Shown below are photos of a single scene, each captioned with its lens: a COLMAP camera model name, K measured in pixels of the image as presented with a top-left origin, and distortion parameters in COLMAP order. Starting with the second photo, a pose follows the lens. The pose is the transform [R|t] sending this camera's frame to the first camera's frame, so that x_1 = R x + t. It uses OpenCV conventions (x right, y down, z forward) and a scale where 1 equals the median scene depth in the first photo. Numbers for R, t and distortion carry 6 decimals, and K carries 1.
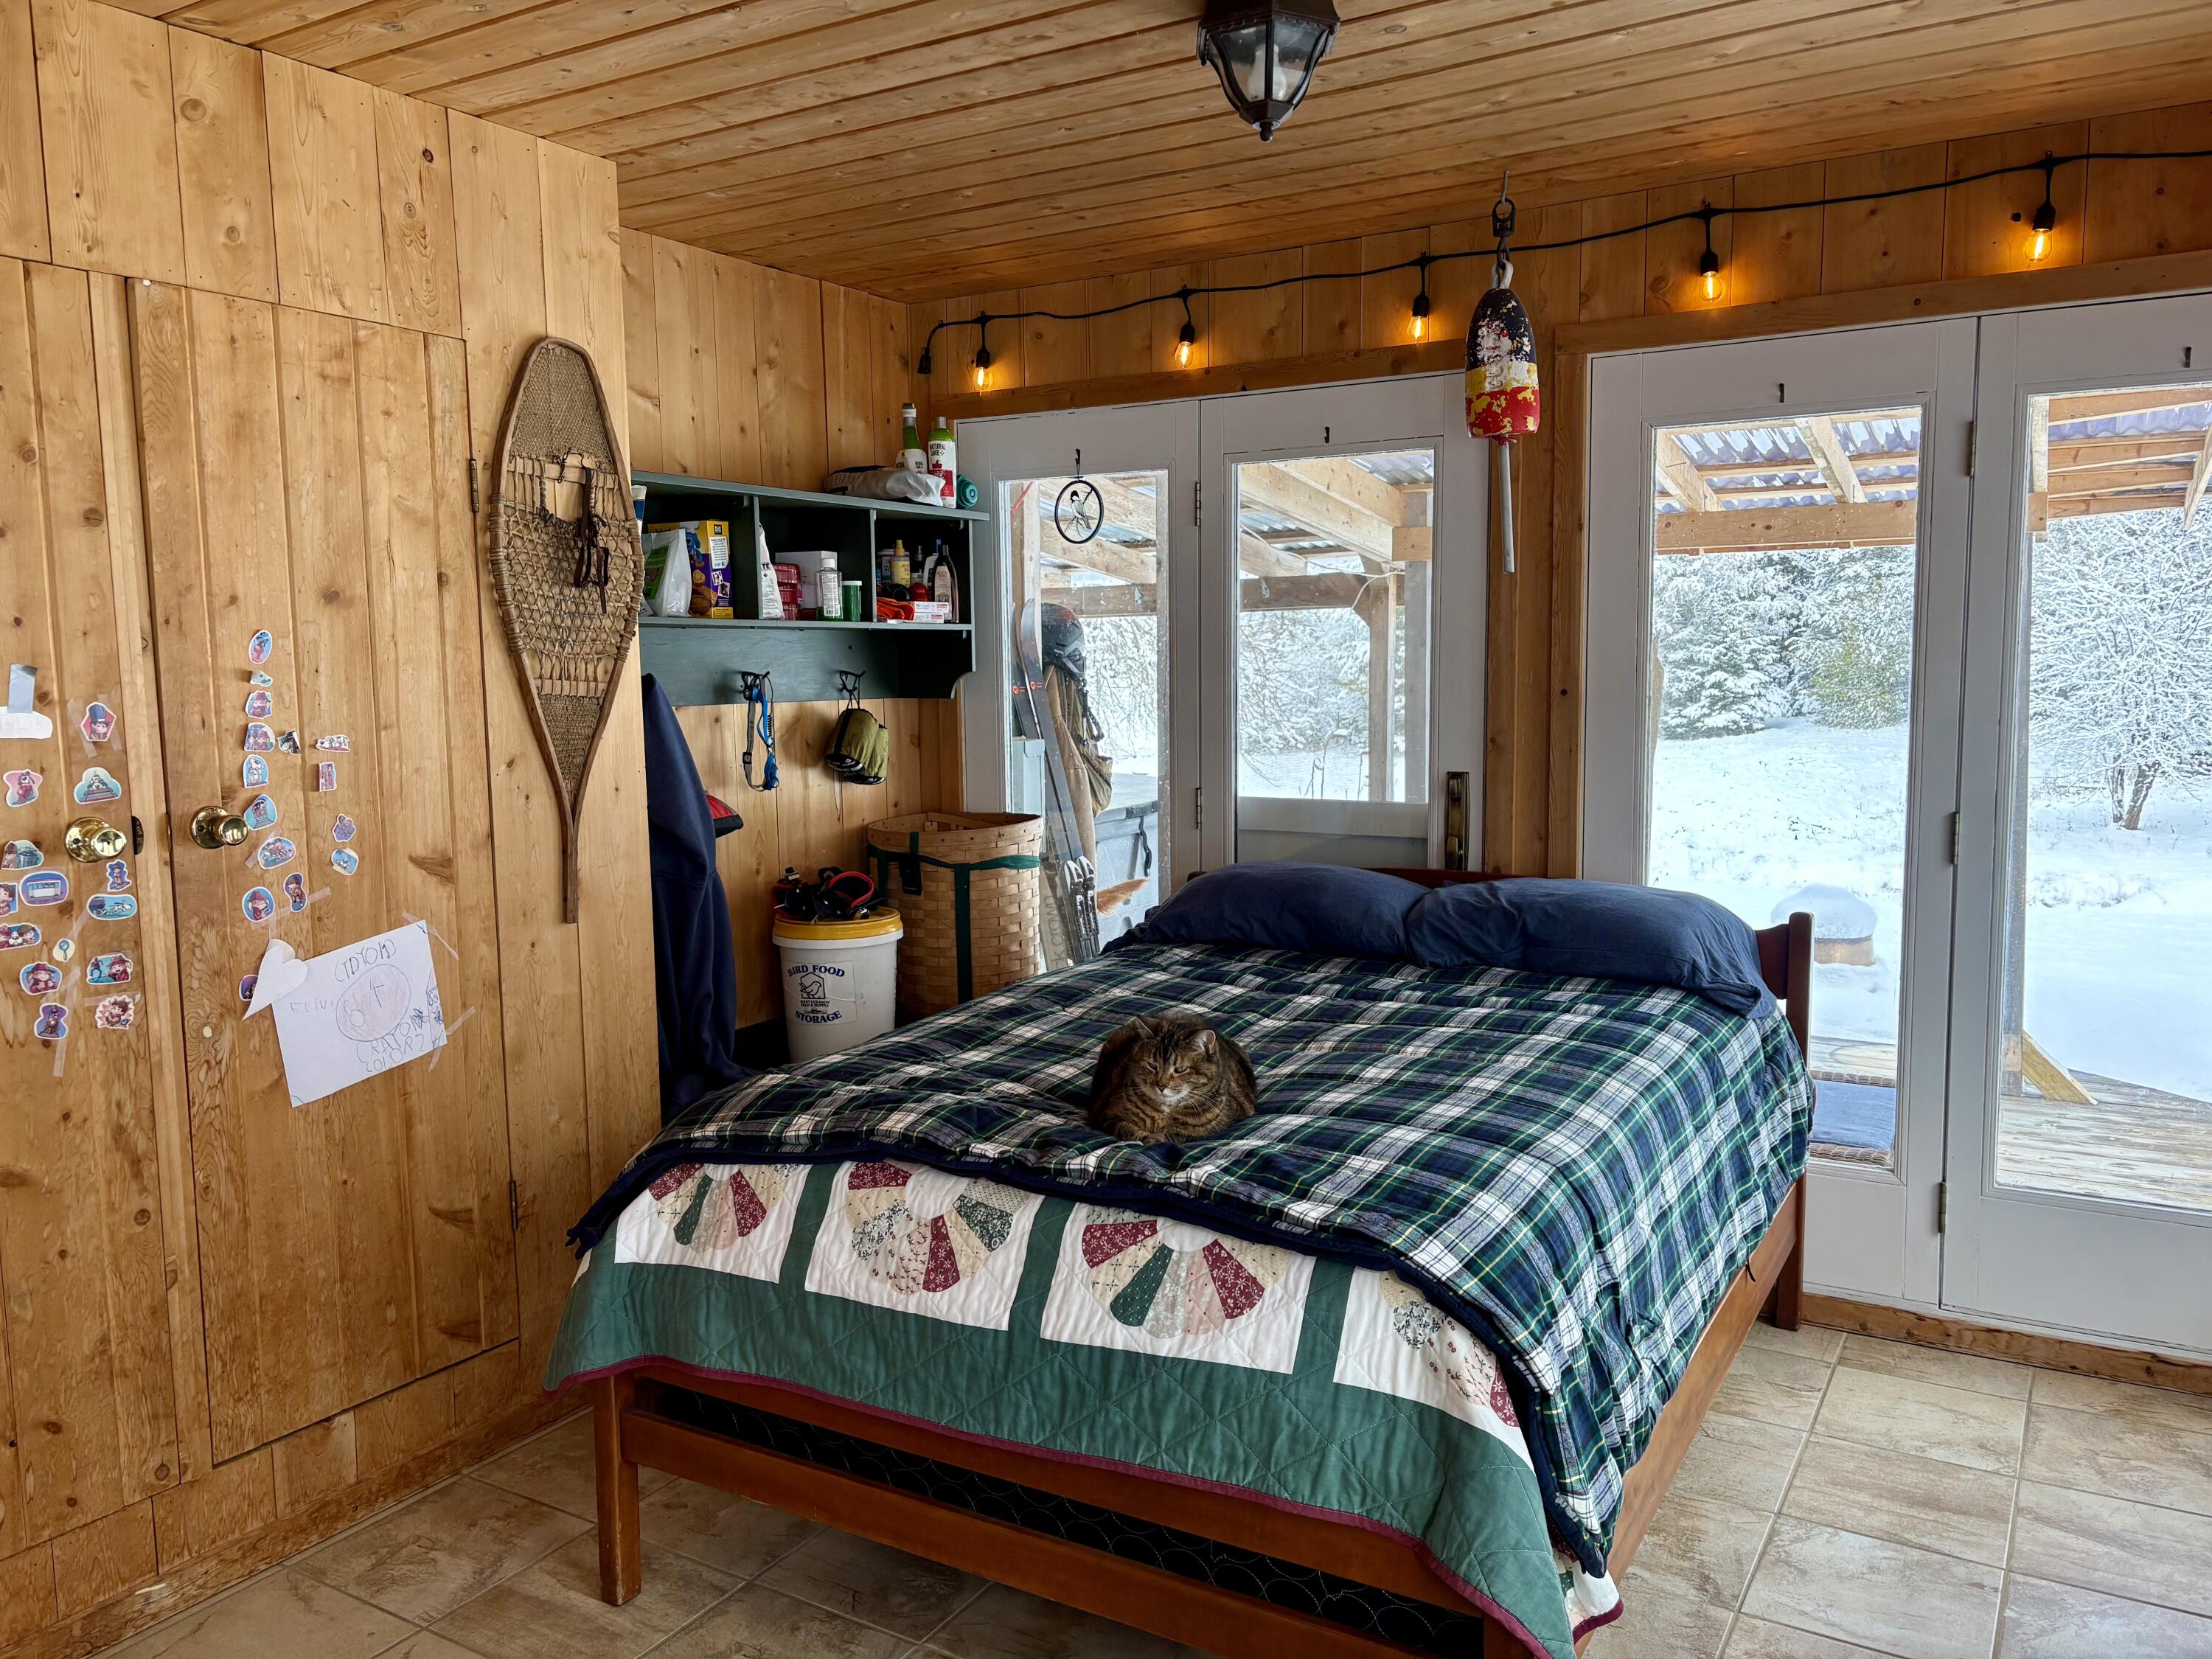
lens RADIAL K [[1674.3, 0, 1106.6], [0, 1674.3, 827.5], [0, 0, 1]] dist [0.060487, -0.063826]
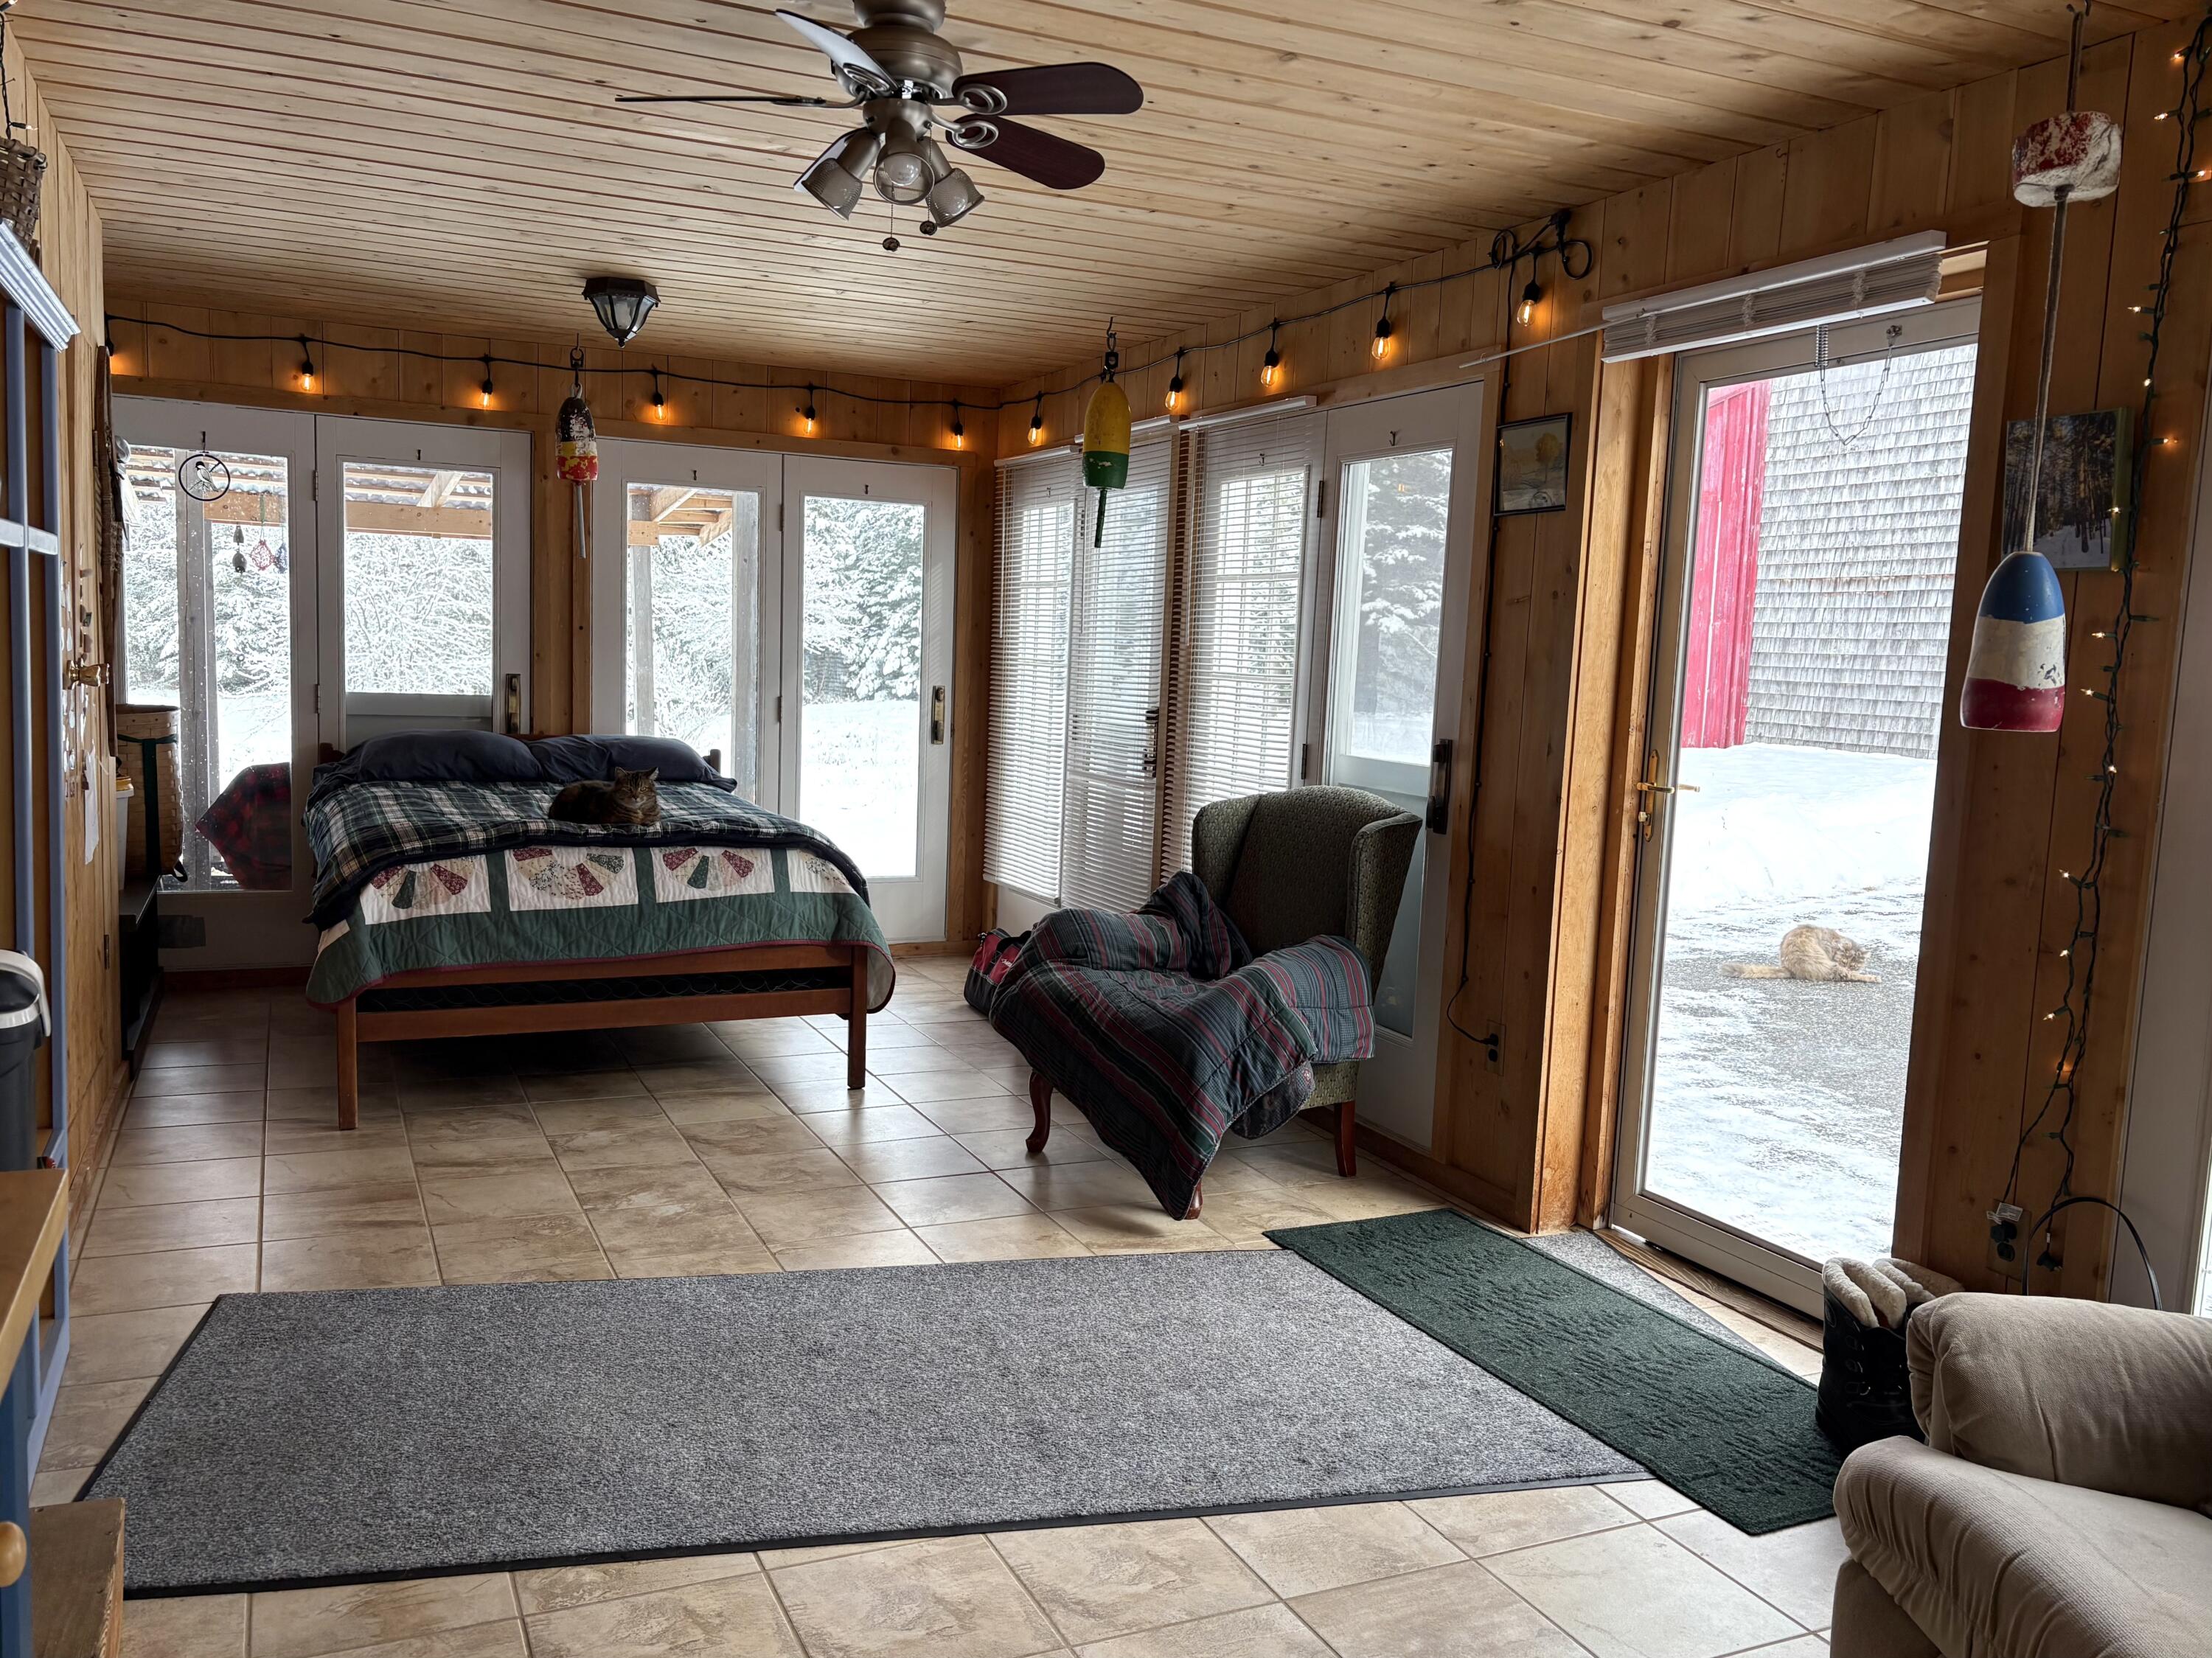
lens RADIAL K [[1674.1, 0, 1105.7], [0, 1674.1, 826.3], [0, 0, 1]] dist [0.060487, -0.063826]
pose [[0.564614, -0.053954, 0.823589, -1.318435], [0.040958, 0.998463, 0.037331, 0.123201], [-0.824338, 0.012655, 0.565957, -0.645842]]
